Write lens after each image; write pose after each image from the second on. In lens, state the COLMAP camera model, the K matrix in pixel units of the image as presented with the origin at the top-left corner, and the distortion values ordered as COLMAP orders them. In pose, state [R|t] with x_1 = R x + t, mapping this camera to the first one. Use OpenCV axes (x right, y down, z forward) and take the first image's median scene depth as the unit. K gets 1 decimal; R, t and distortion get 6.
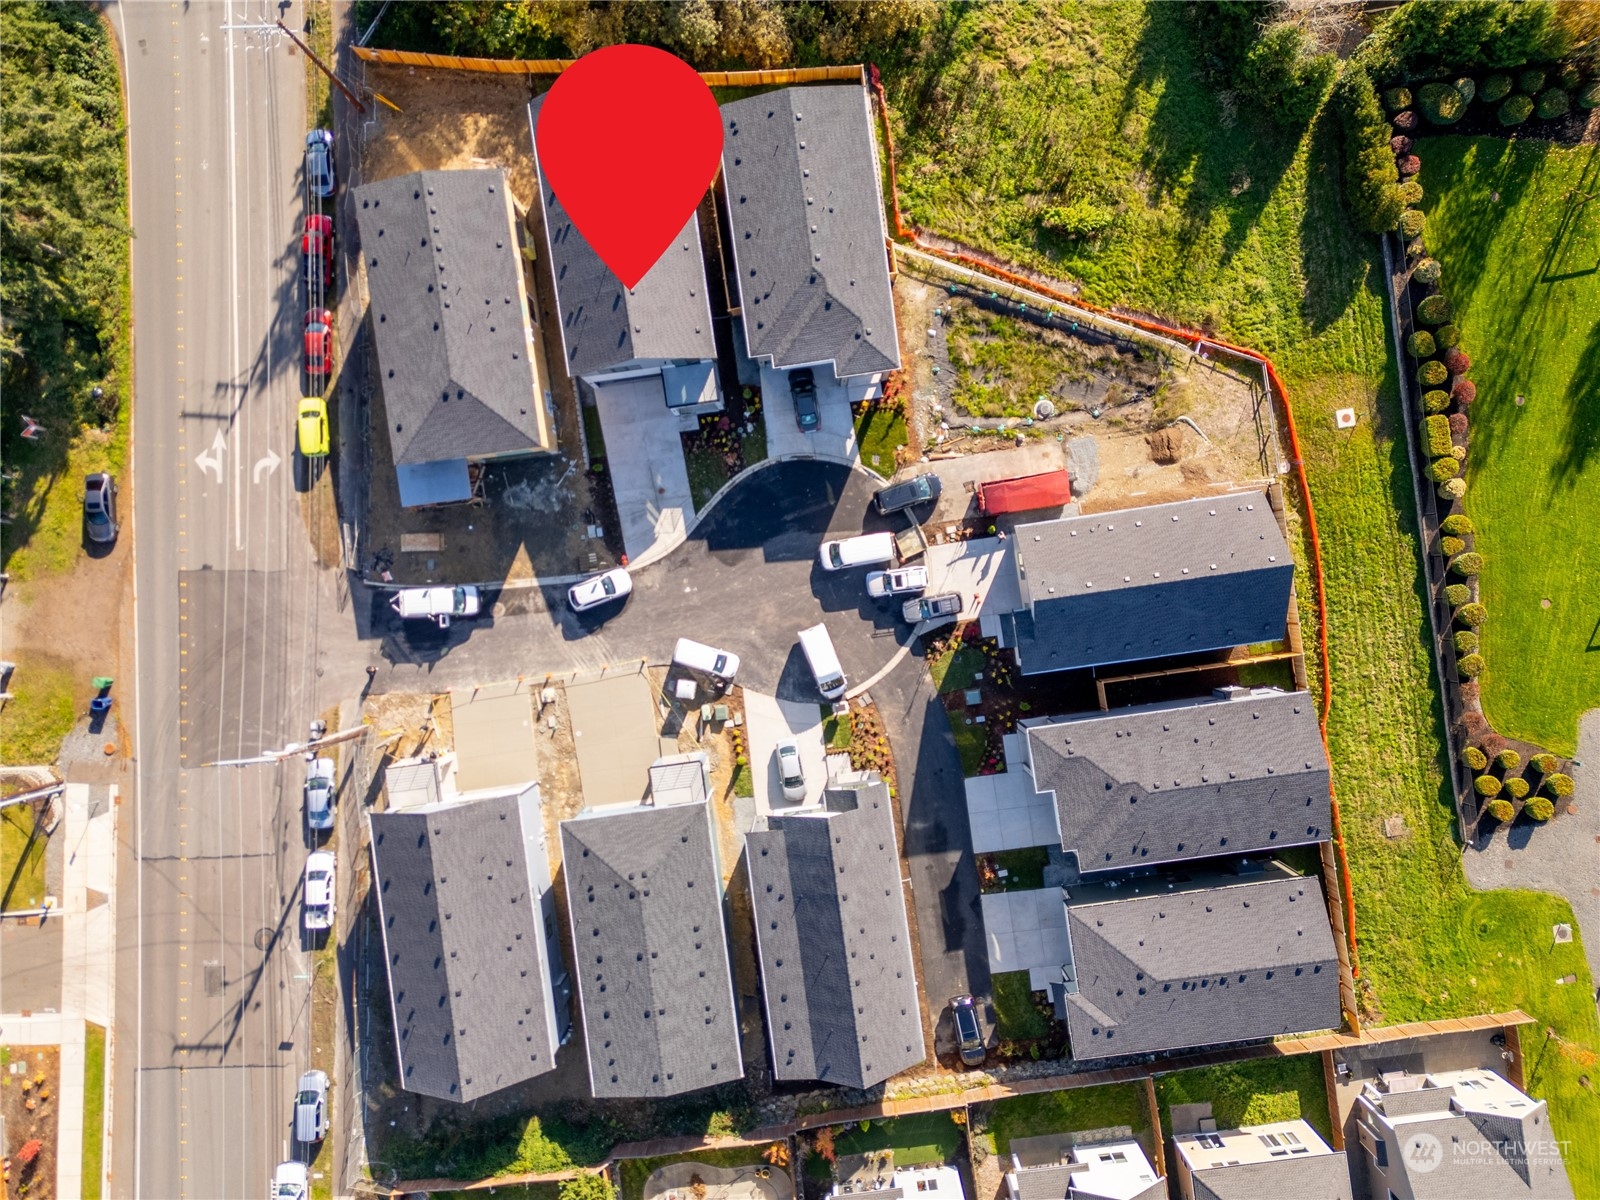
lens RADIAL K [[1109.8, 0, 800.0], [0, 1109.8, 600.0], [0, 0, 1]] dist [0.094123, -0.073786]
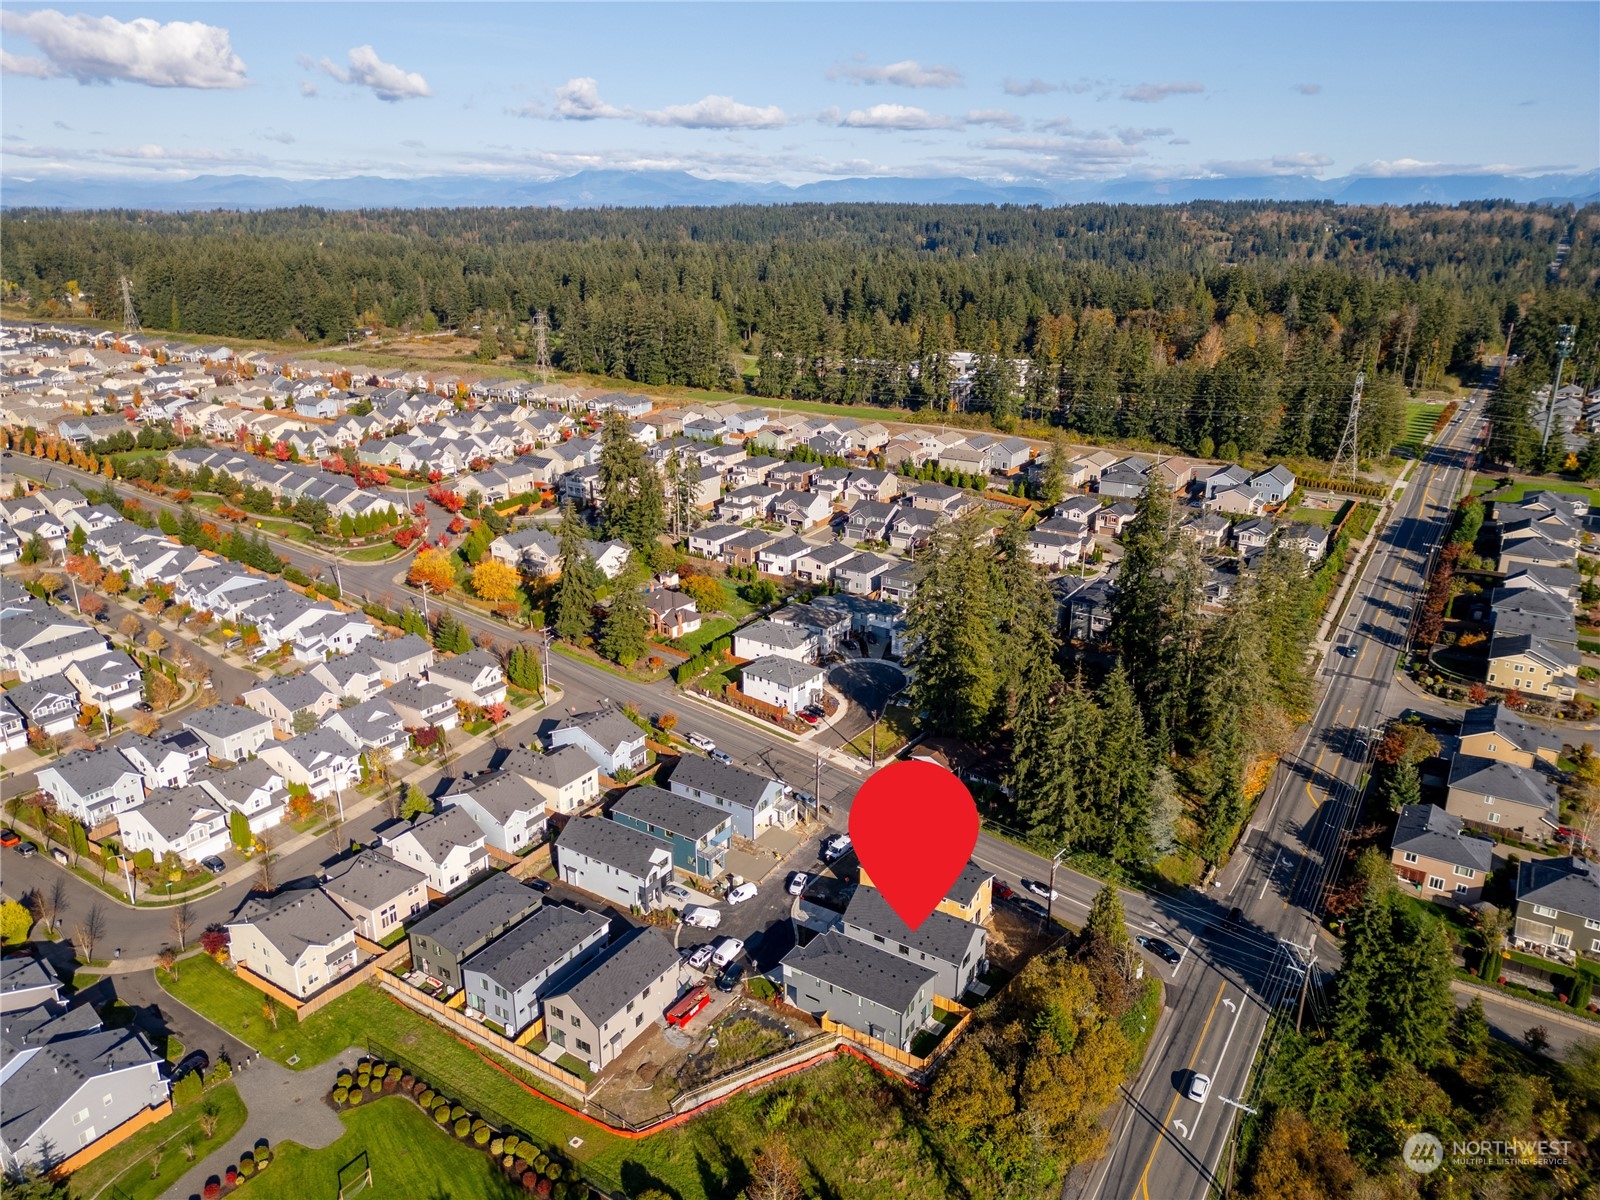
lens RADIAL K [[1110.5, 0, 800.0], [0, 1110.5, 600.0], [0, 0, 1]] dist [0.000711, 0.000676]
pose [[-0.652267, 0.265202, -0.710082, 1.194451], [-0.757927, -0.216111, 0.615503, -1.209331], [0.009776, 0.939662, 0.341966, -0.256879]]
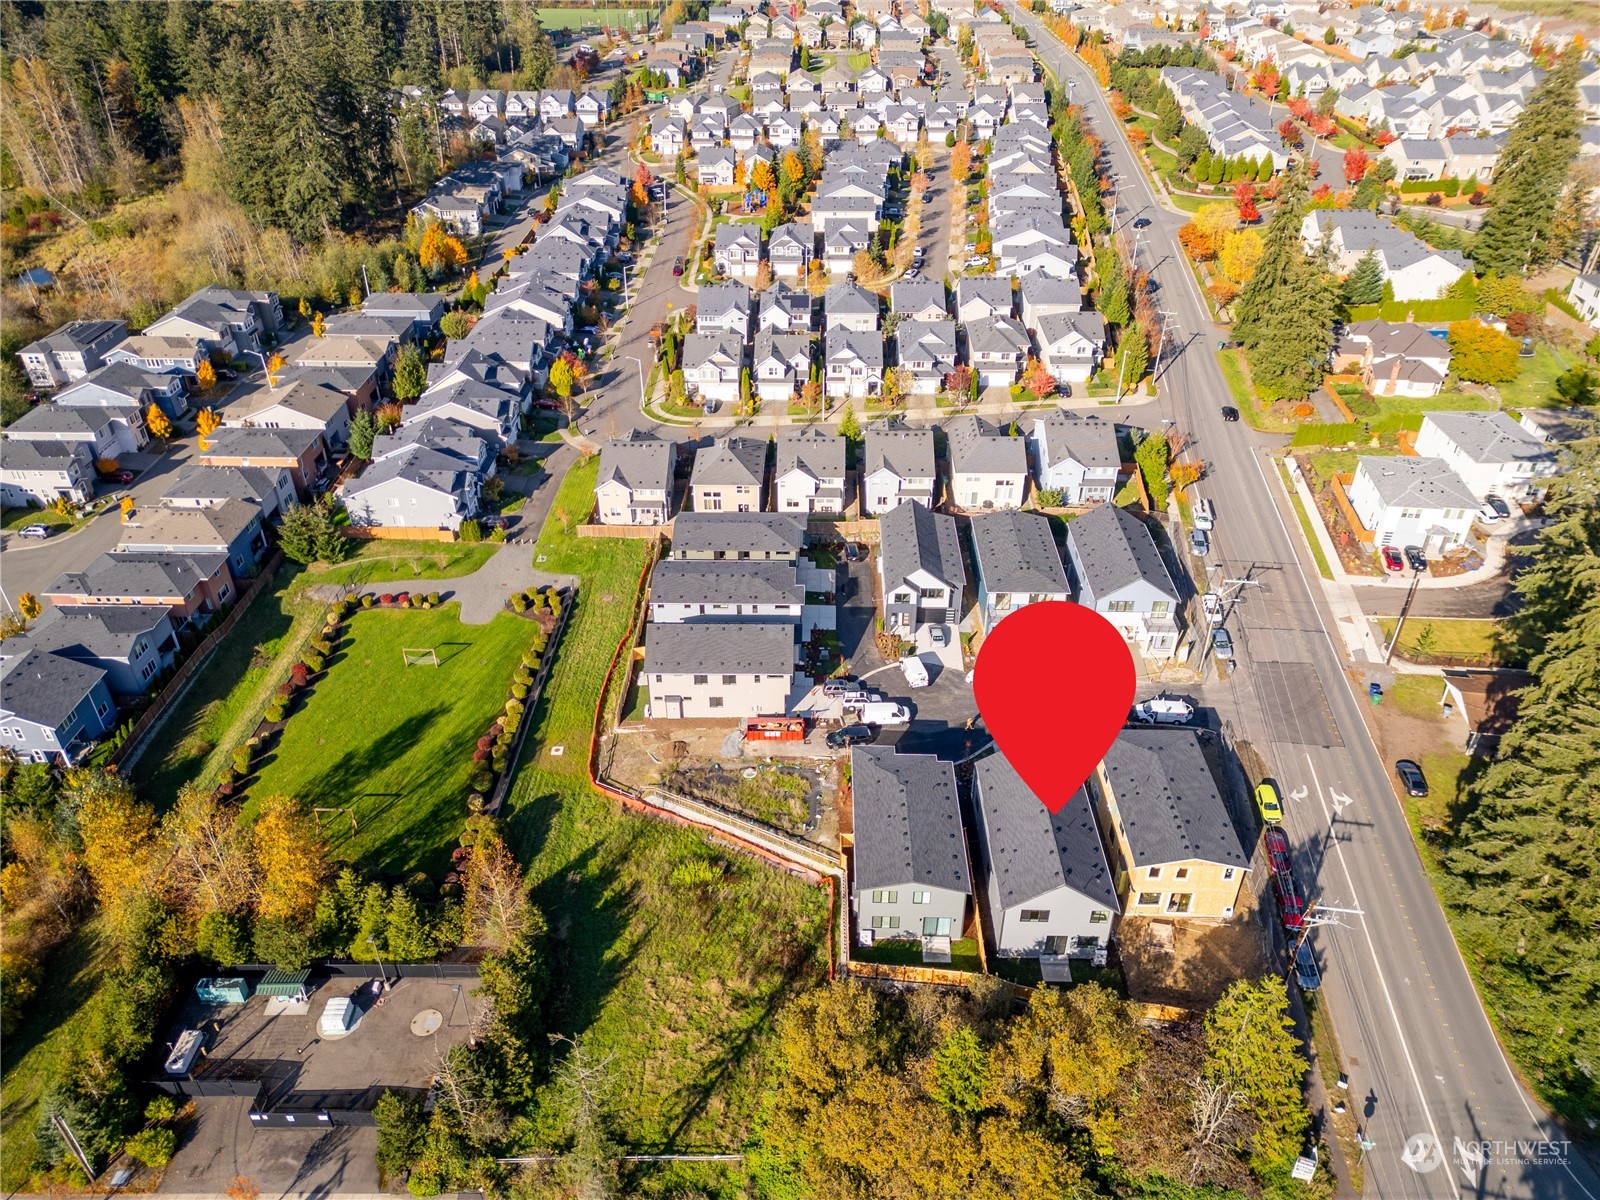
lens RADIAL K [[1109.8, 0, 800.0], [0, 1109.8, 600.0], [0, 0, 1]] dist [0.094123, -0.073786]
pose [[-0.988226, -0.072610, 0.134676, -0.026878], [0.152222, -0.555377, 0.817548, -1.231710], [0.015433, 0.828423, 0.559890, -0.003650]]
